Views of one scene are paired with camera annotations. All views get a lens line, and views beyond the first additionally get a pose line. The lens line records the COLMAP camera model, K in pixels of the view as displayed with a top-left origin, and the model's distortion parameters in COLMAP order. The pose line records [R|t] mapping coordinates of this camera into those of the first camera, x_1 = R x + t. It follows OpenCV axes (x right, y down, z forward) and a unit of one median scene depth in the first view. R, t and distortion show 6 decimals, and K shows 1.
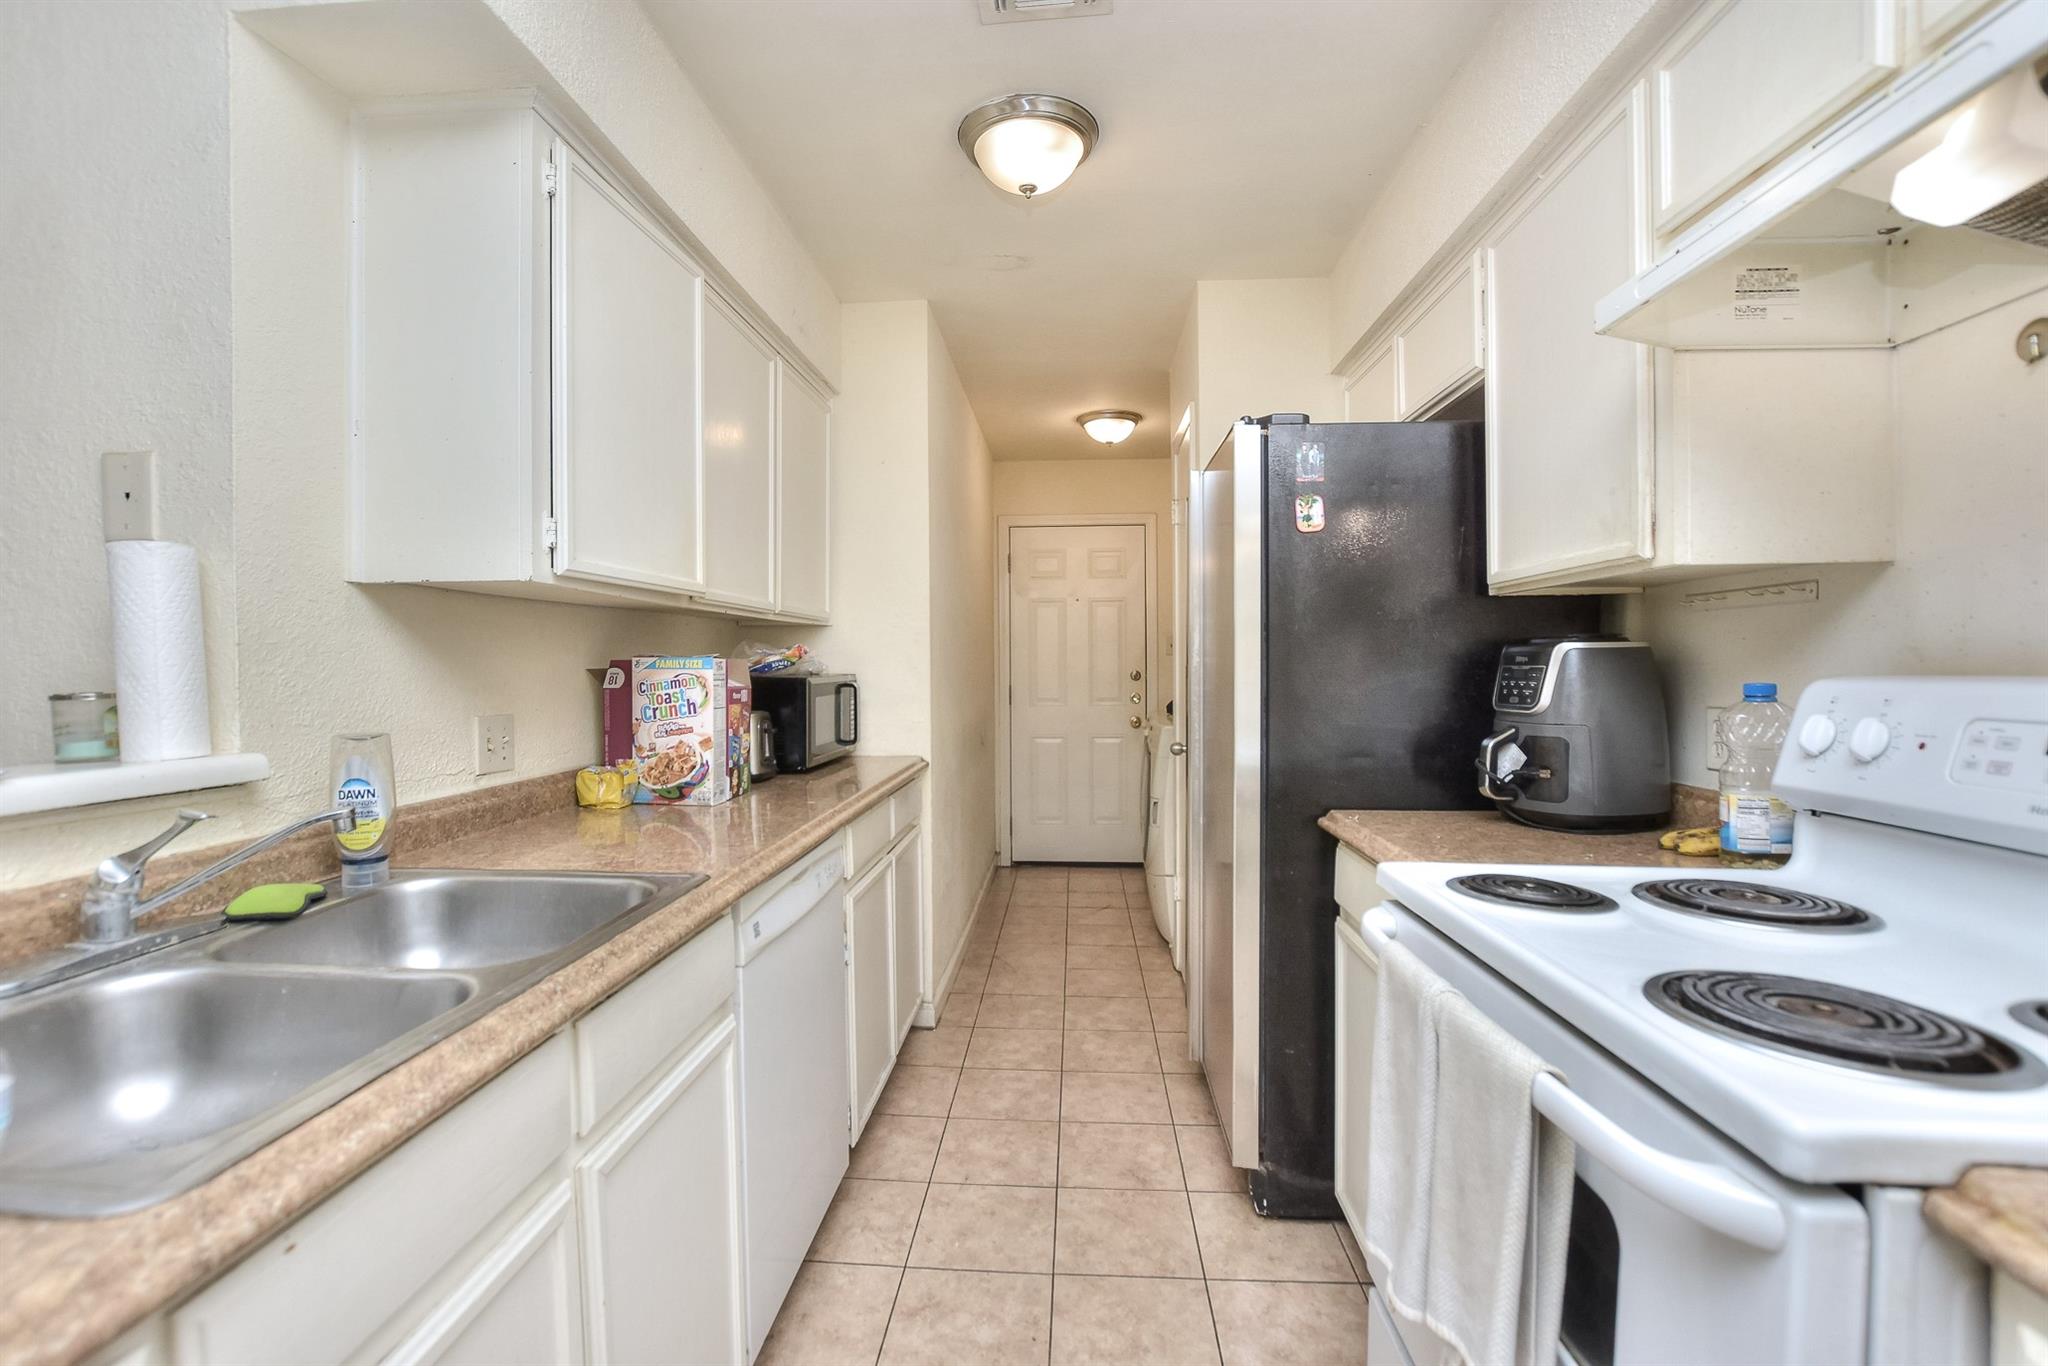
lens RADIAL K [[911.5, 0, 1016.5], [0, 911.5, 680.3], [0, 0, 1]] dist [-0.021139, 0.005334]
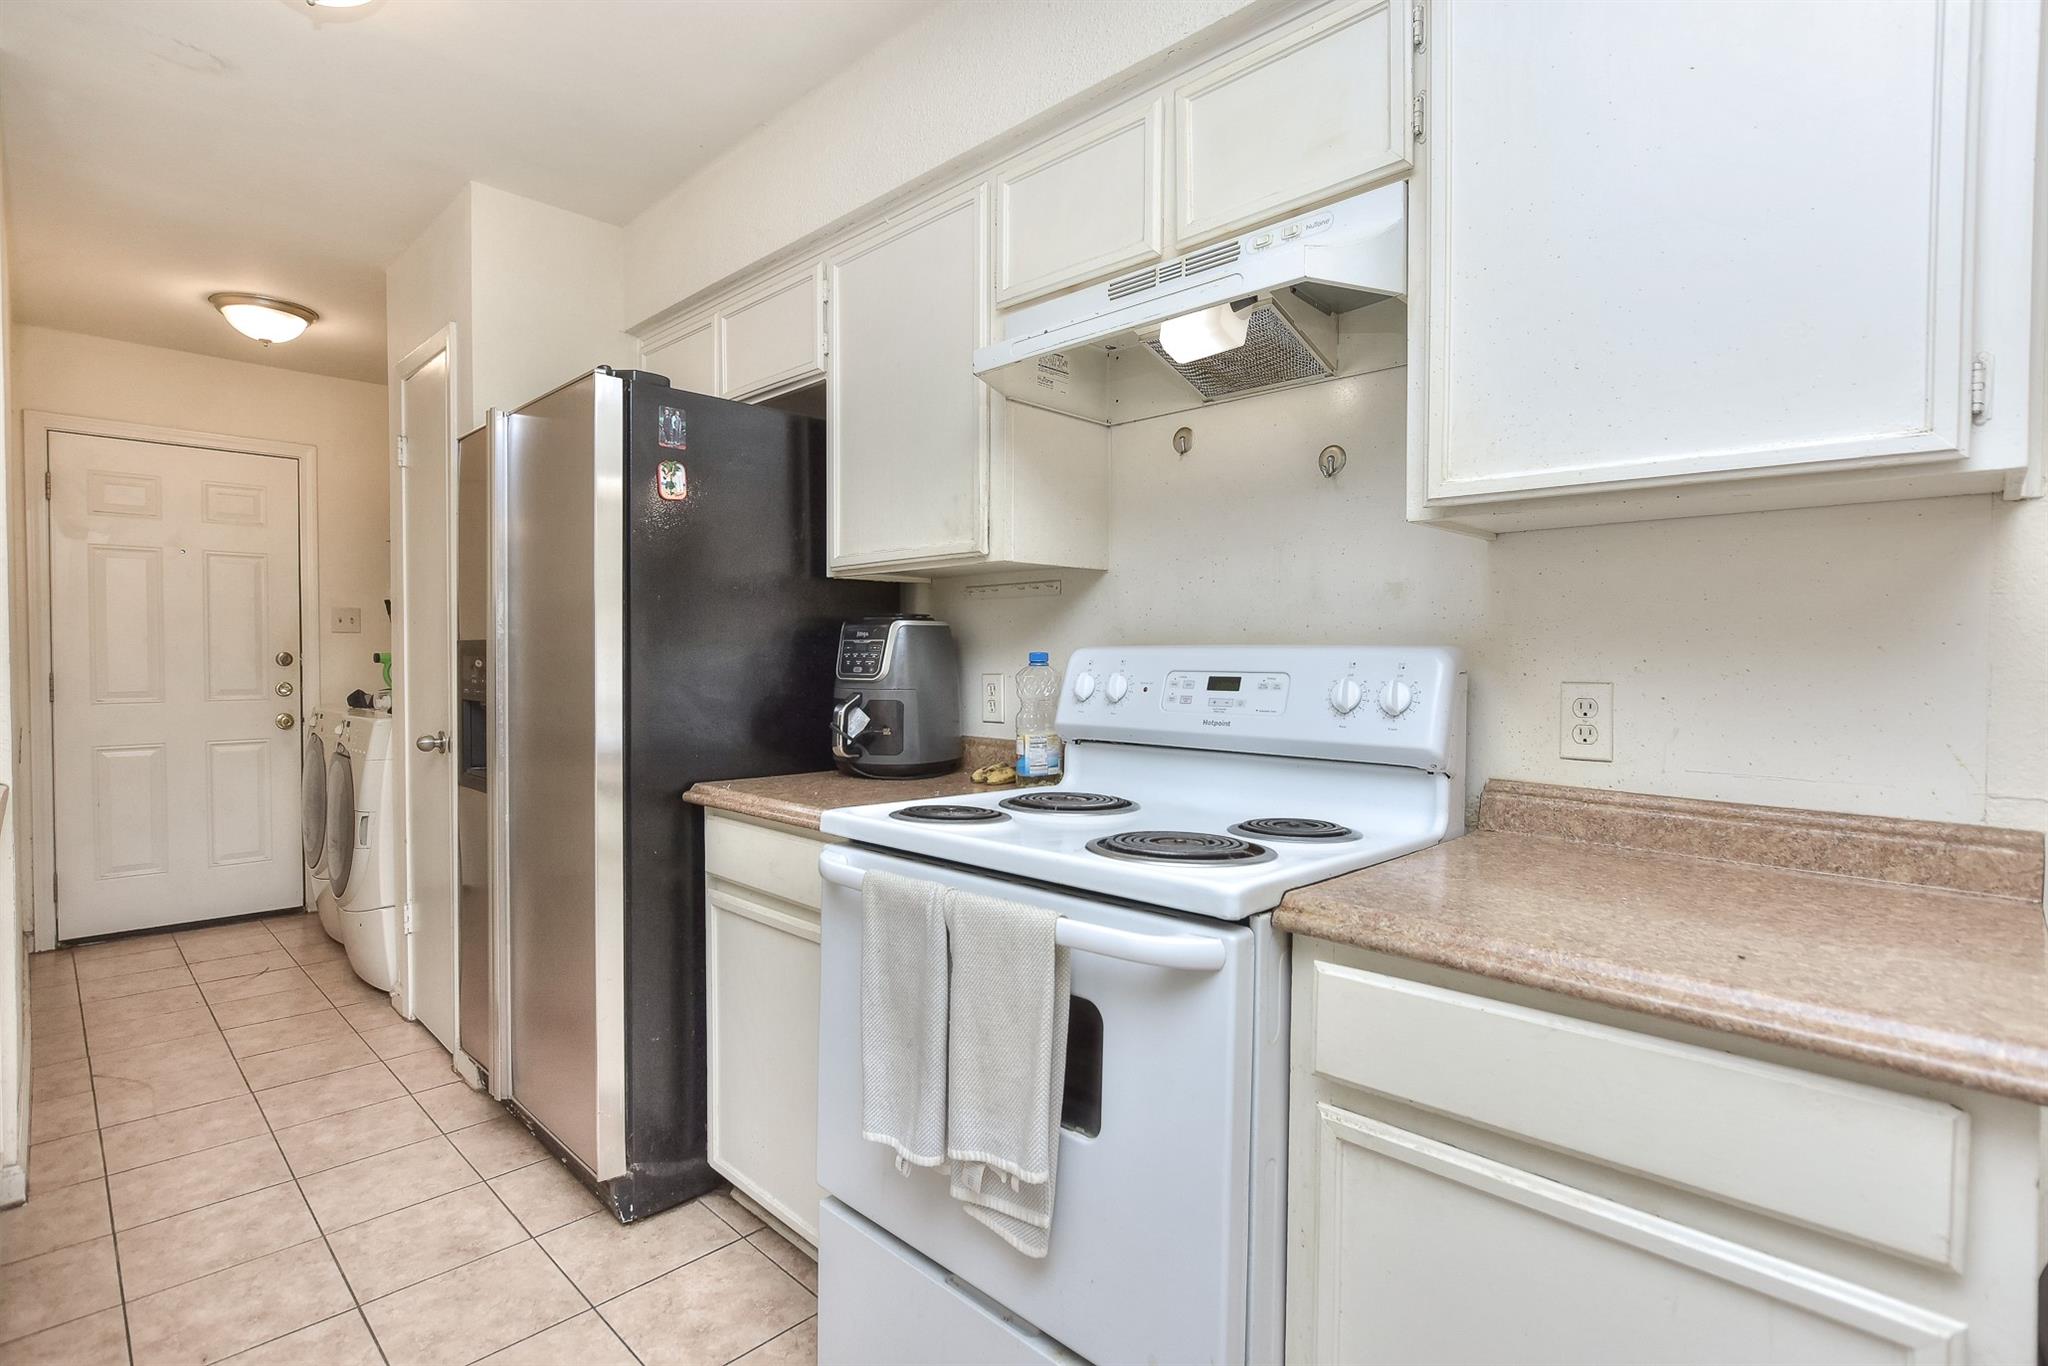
lens RADIAL K [[998.8, 0, 1032.4], [0, 998.8, 683.1], [0, 0, 1]] dist [-0.013373, 0.003112]
pose [[0.644831, -0.014227, 0.764193, -0.247322], [0.006791, 0.999894, 0.012885, 0.021740], [-0.764295, -0.003119, 0.644859, 0.017137]]
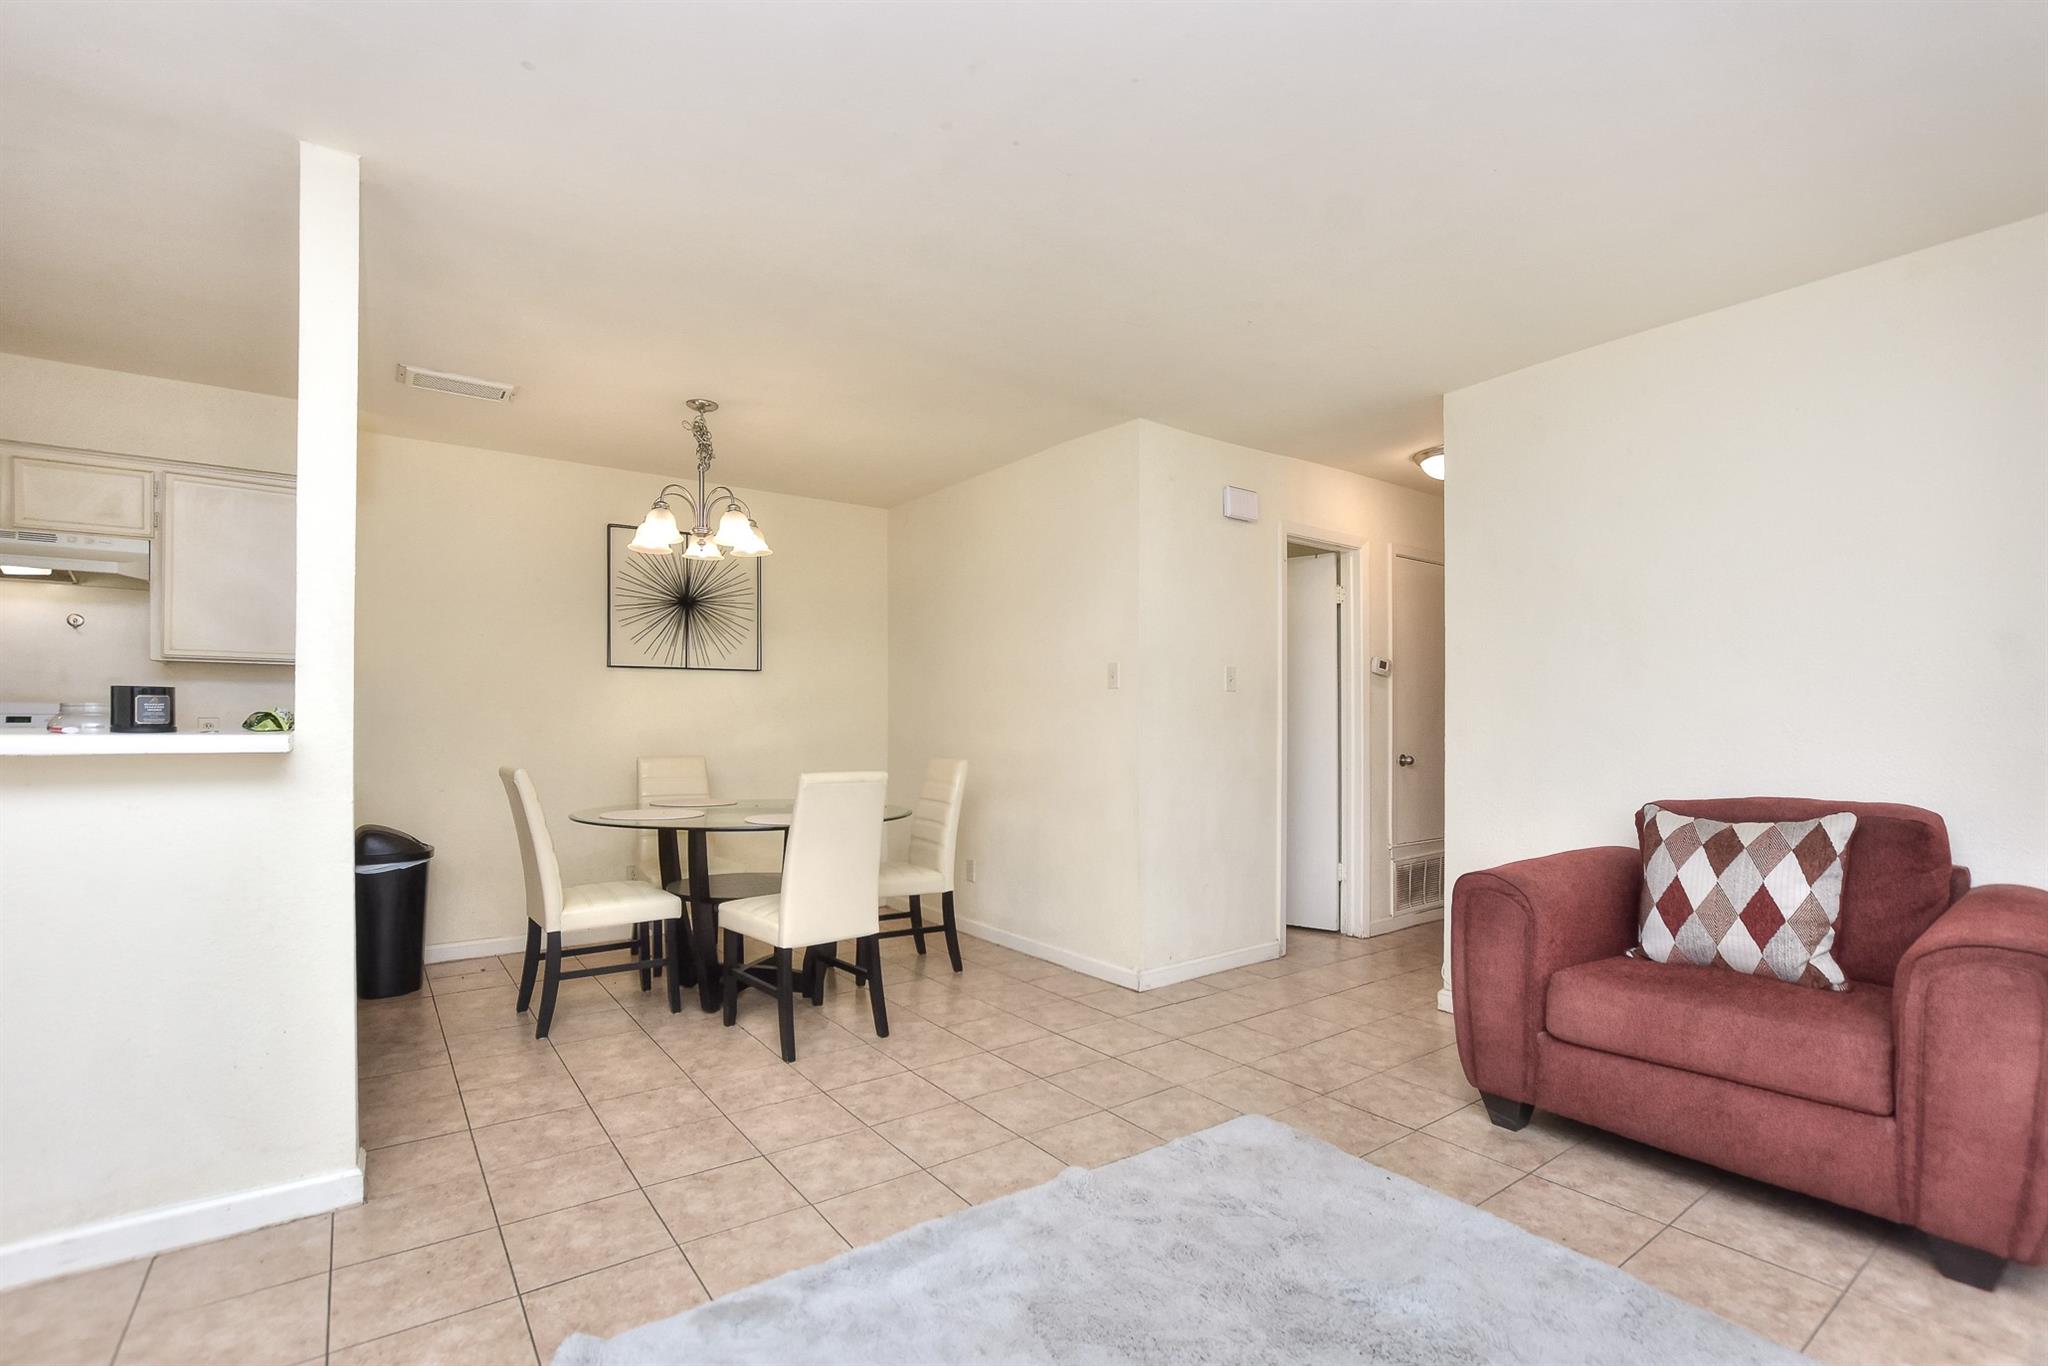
lens RADIAL K [[911.5, 0, 992.2], [0, 911.5, 719.4], [0, 0, 1]] dist [-0.021139, 0.005334]
pose [[-0.650169, 0.004673, 0.759775, -1.989237], [0.011912, 0.999921, 0.004044, 0.049953], [-0.759696, 0.011680, -0.650174, 0.160715]]
